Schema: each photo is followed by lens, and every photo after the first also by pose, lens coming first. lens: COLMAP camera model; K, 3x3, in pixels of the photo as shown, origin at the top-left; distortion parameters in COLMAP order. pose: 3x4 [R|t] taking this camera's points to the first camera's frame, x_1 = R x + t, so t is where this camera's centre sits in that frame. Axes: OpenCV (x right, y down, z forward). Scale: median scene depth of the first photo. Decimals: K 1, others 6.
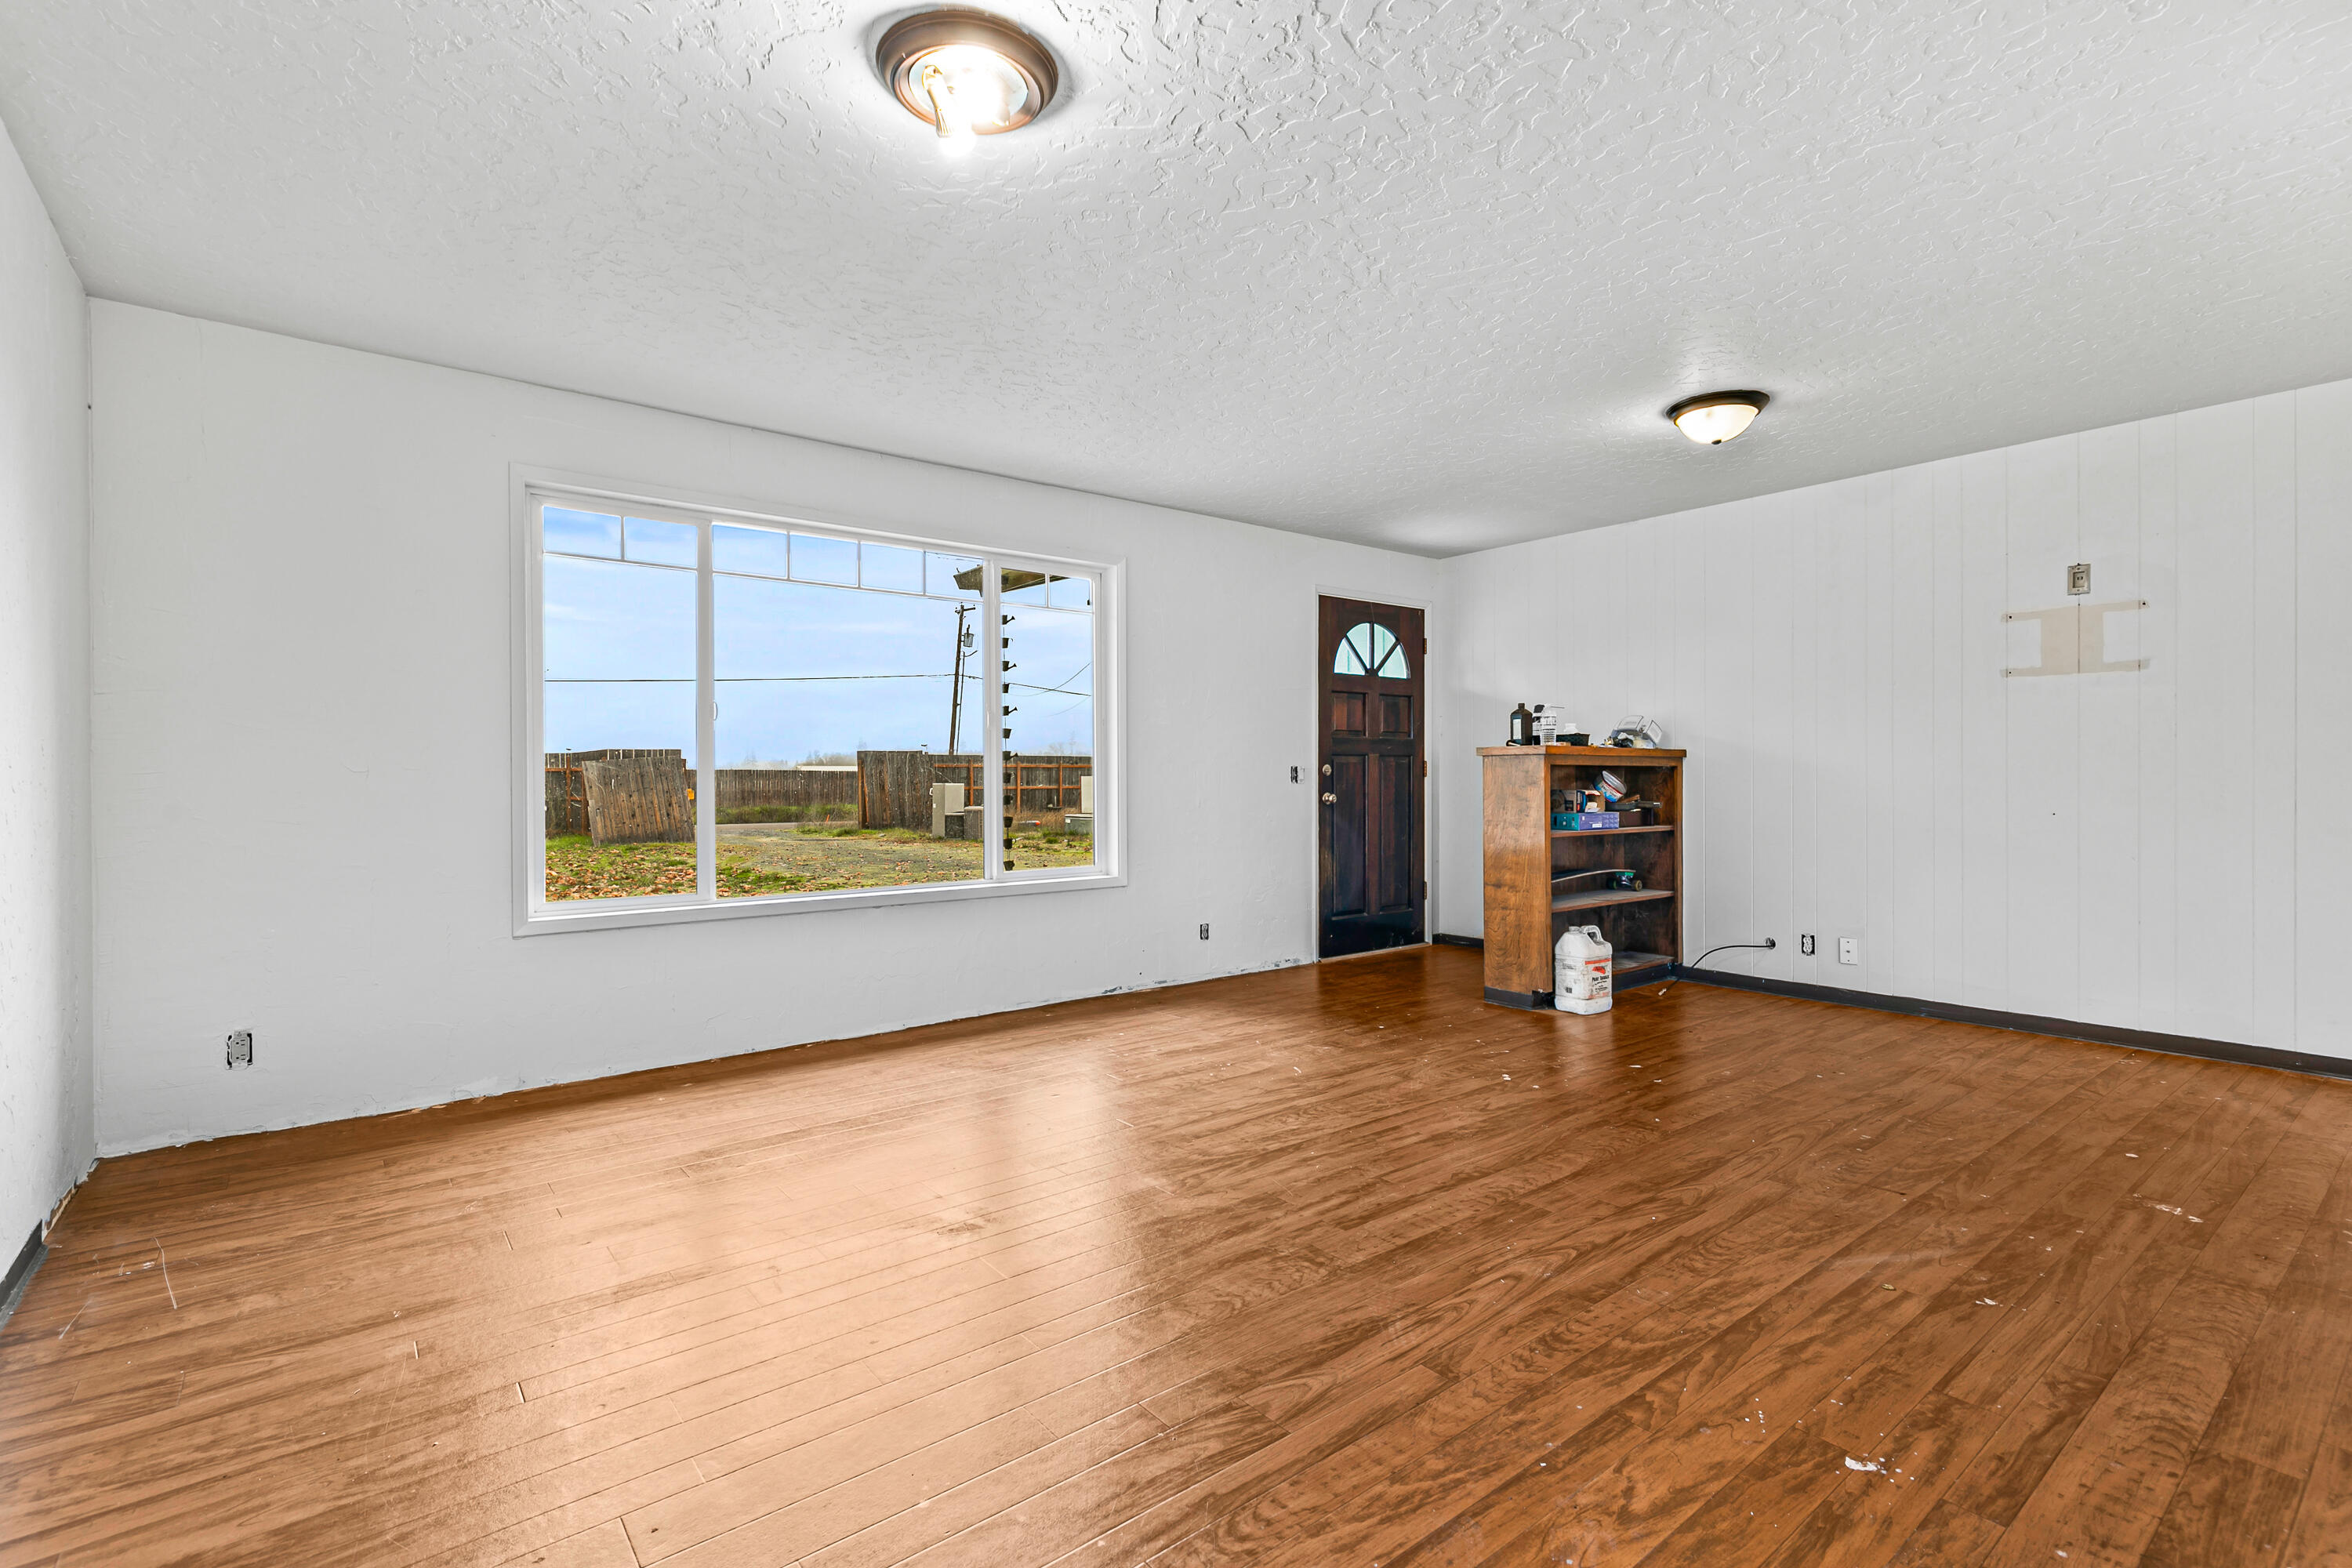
lens RADIAL K [[1068.1, 0, 1178.9], [0, 1068.1, 770.6], [0, 0, 1]] dist [0.010915, -0.001413]
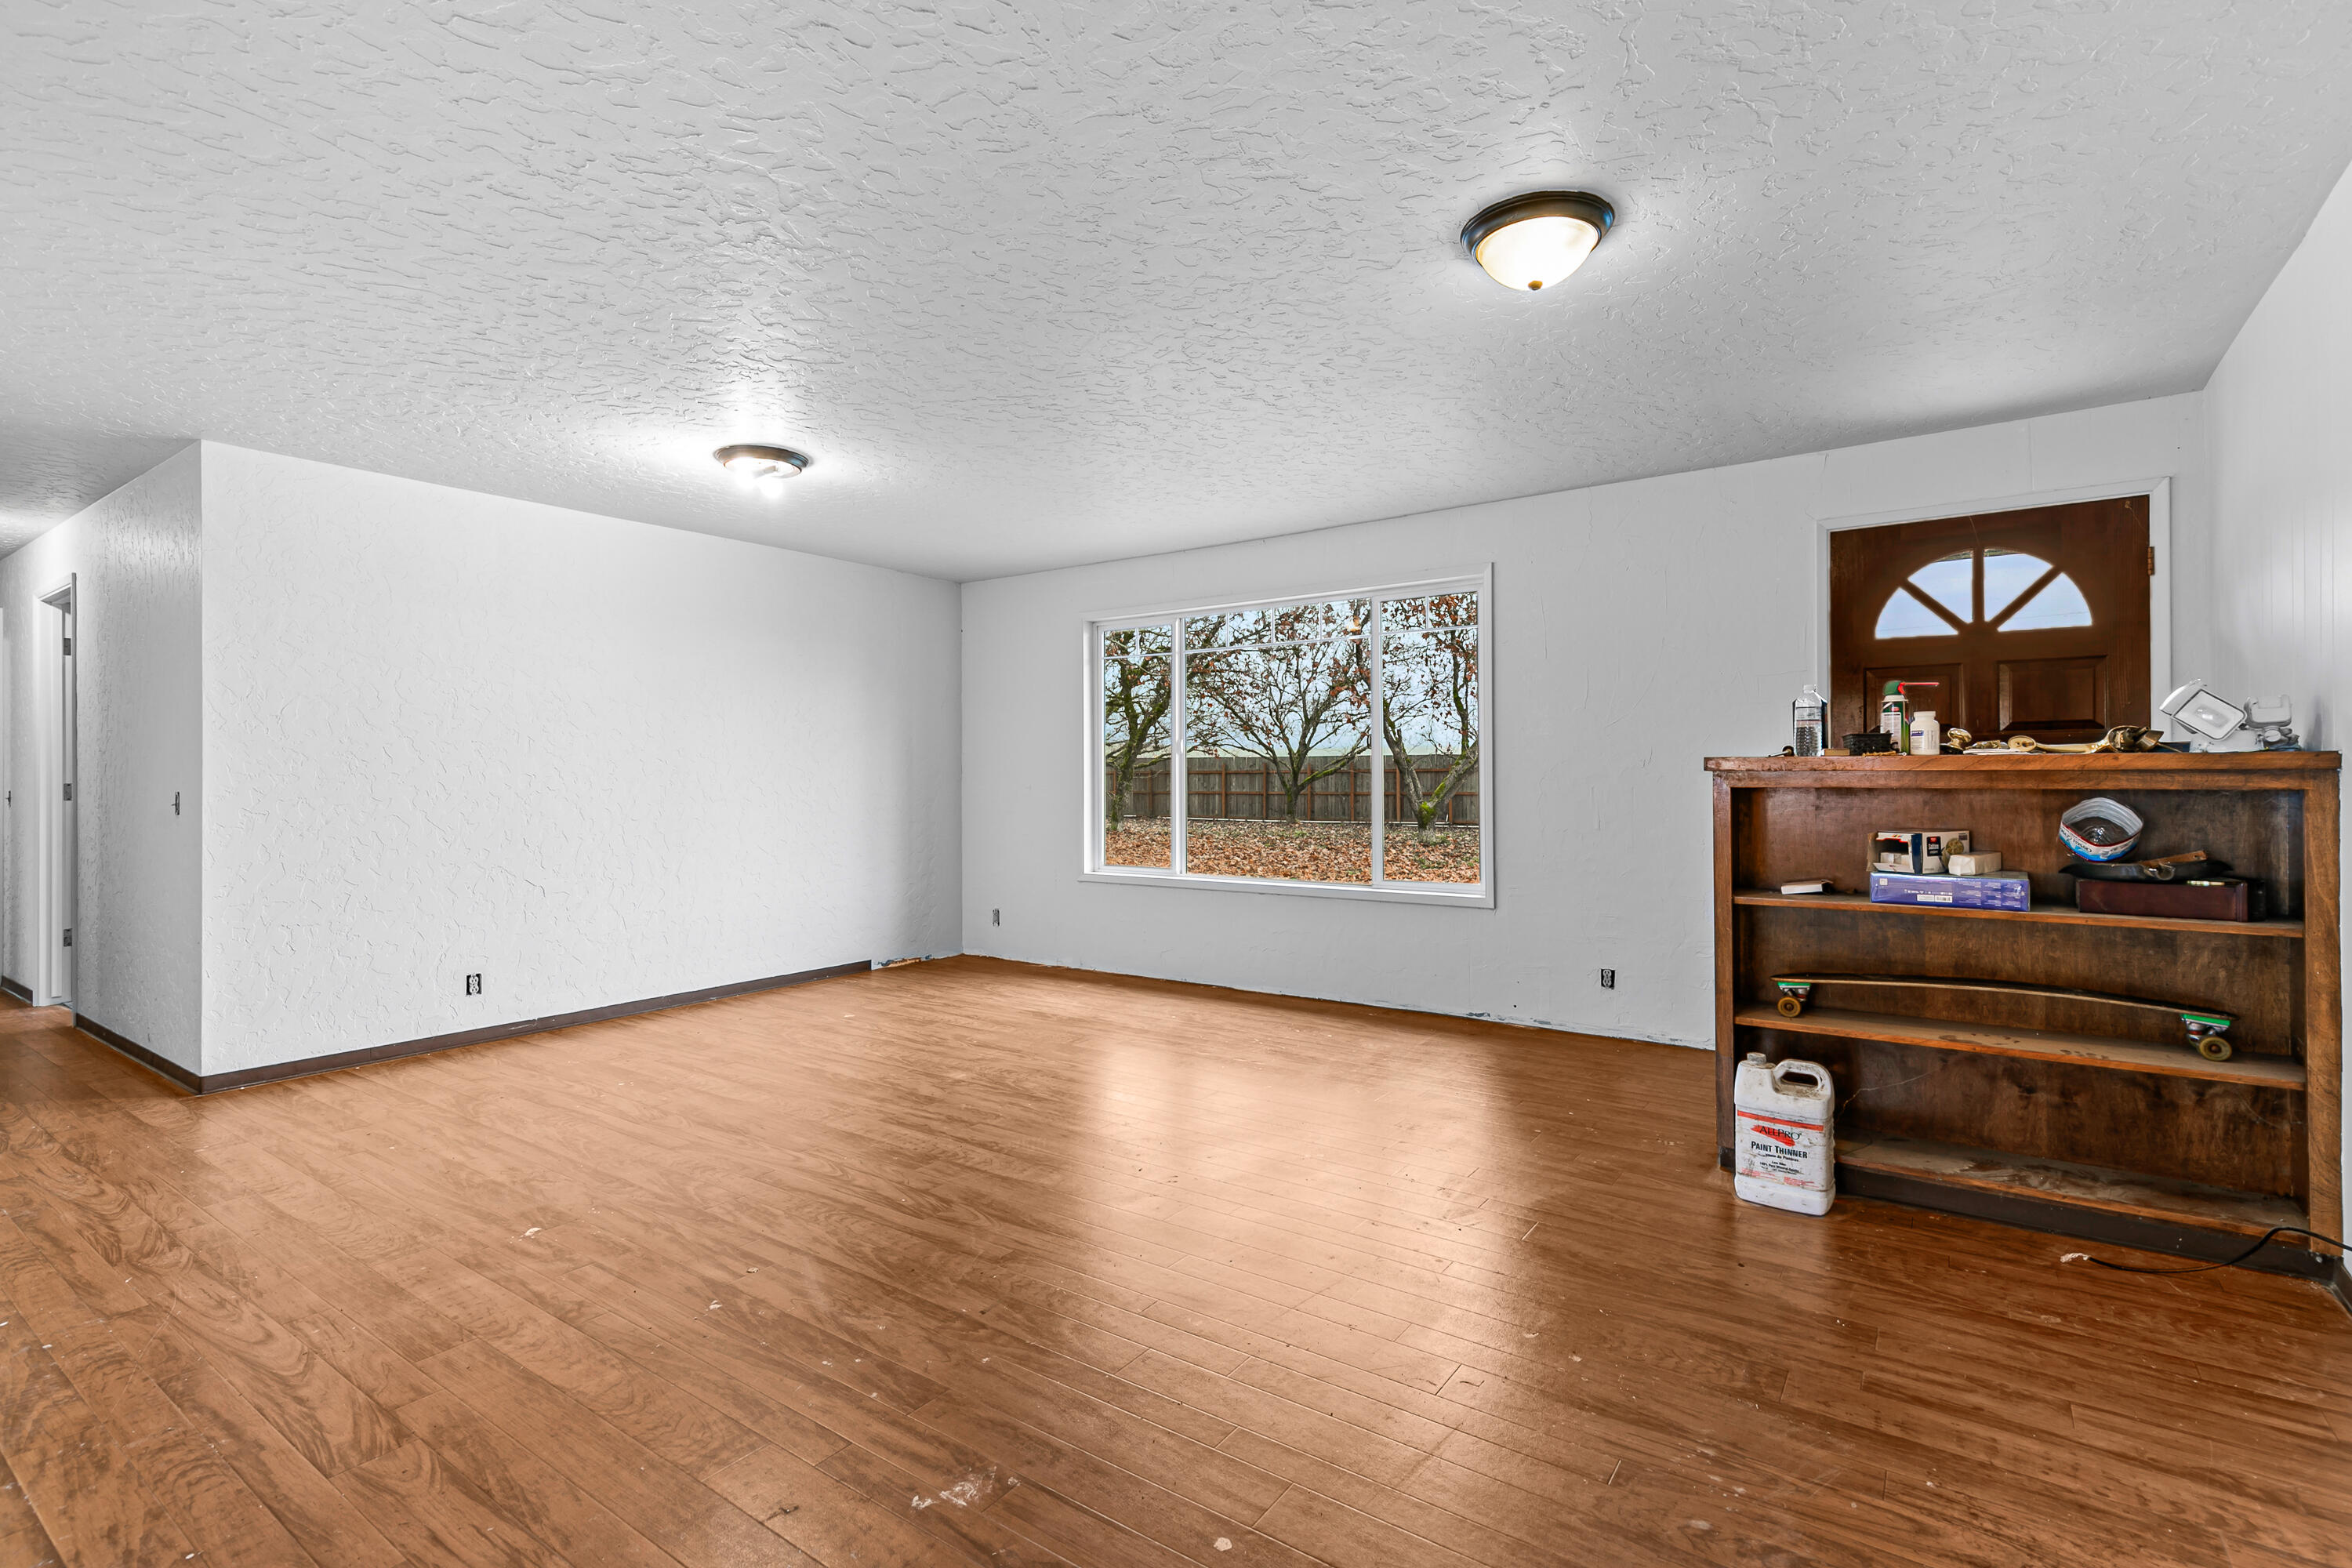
lens RADIAL K [[1068.1, 0, 1178.9], [0, 1068.1, 770.6], [0, 0, 1]] dist [0.010915, -0.001413]
pose [[0.287024, -0.002564, -0.957920, 1.446743], [0.008011, 0.999968, -0.000277, -0.030646], [0.957890, -0.007594, 0.287036, 0.859404]]
